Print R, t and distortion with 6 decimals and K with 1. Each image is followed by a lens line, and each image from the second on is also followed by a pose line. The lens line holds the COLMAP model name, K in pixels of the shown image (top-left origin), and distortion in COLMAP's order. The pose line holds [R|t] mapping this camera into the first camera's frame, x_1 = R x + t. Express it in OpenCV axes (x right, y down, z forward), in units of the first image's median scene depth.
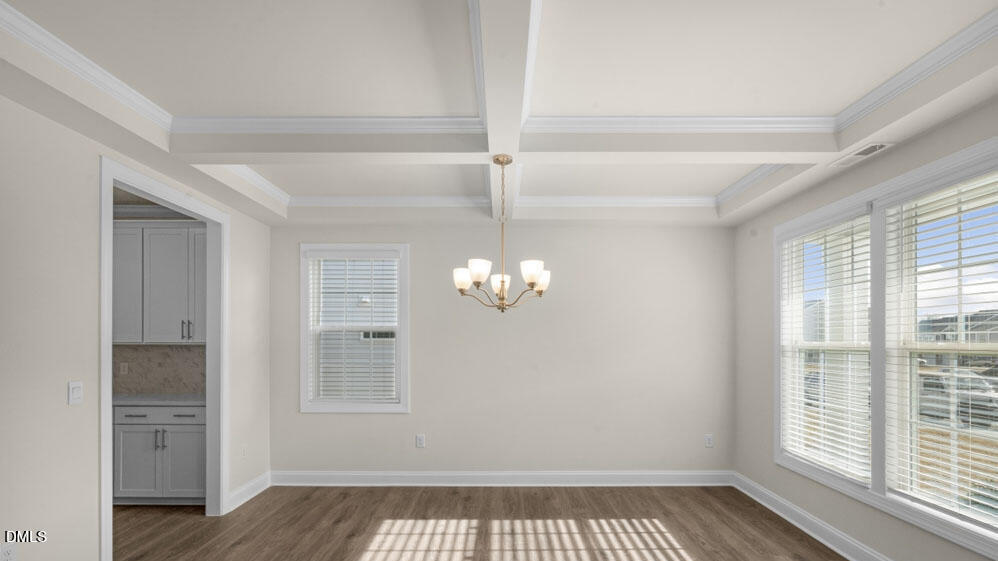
lens RADIAL K [[456.6, 0, 499.6], [0, 456.6, 342.2], [0, 0, 1]] dist [-0.000599, 0.000070]
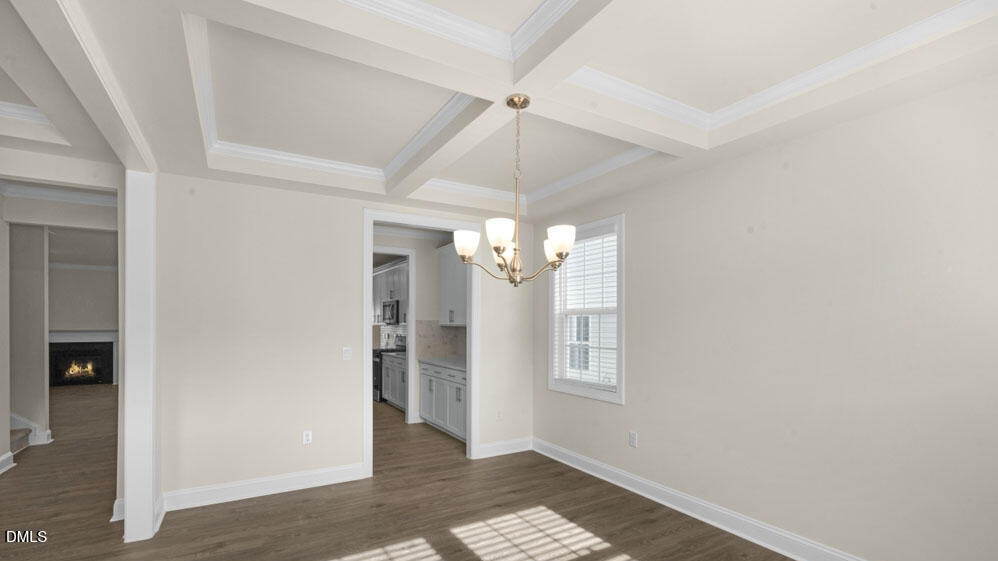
lens RADIAL K [[450.1, 0, 498.3], [0, 450.1, 328.8], [0, 0, 1]] dist [-0.001677, 0.000248]
pose [[0.510593, 0.007909, -0.859786, 0.542326], [-0.006896, 0.999963, 0.005104, 0.005590], [0.859795, 0.003323, 0.510628, 0.436217]]
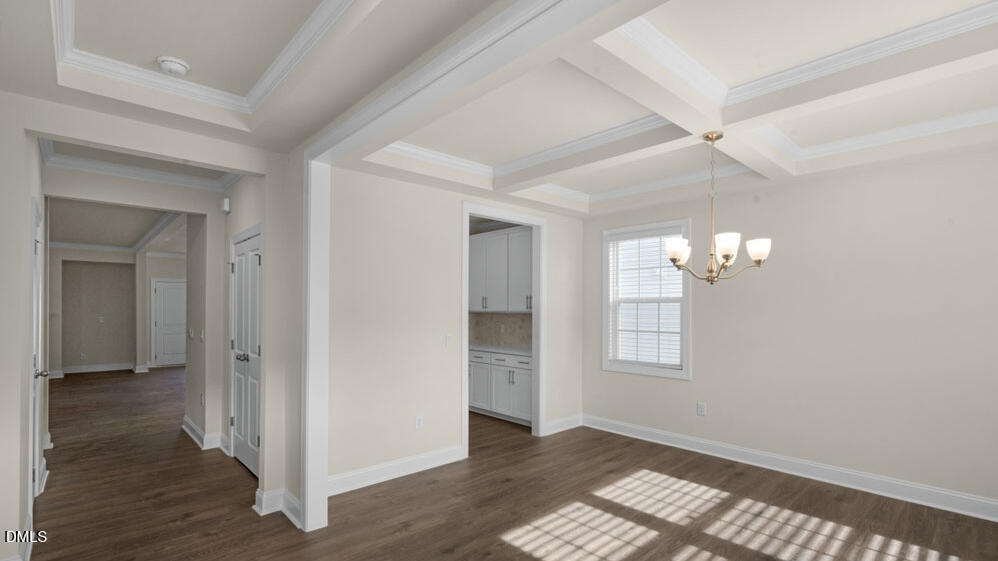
lens RADIAL K [[460.3, 0, 501.1], [0, 460.3, 309.6], [0, 0, 1]] dist [-0.000092, 0.000281]
pose [[0.681118, 0.003333, -0.732166, 0.349772], [-0.007240, 0.999971, -0.002184, -0.001916], [0.732137, 0.006789, 0.681123, -0.042252]]
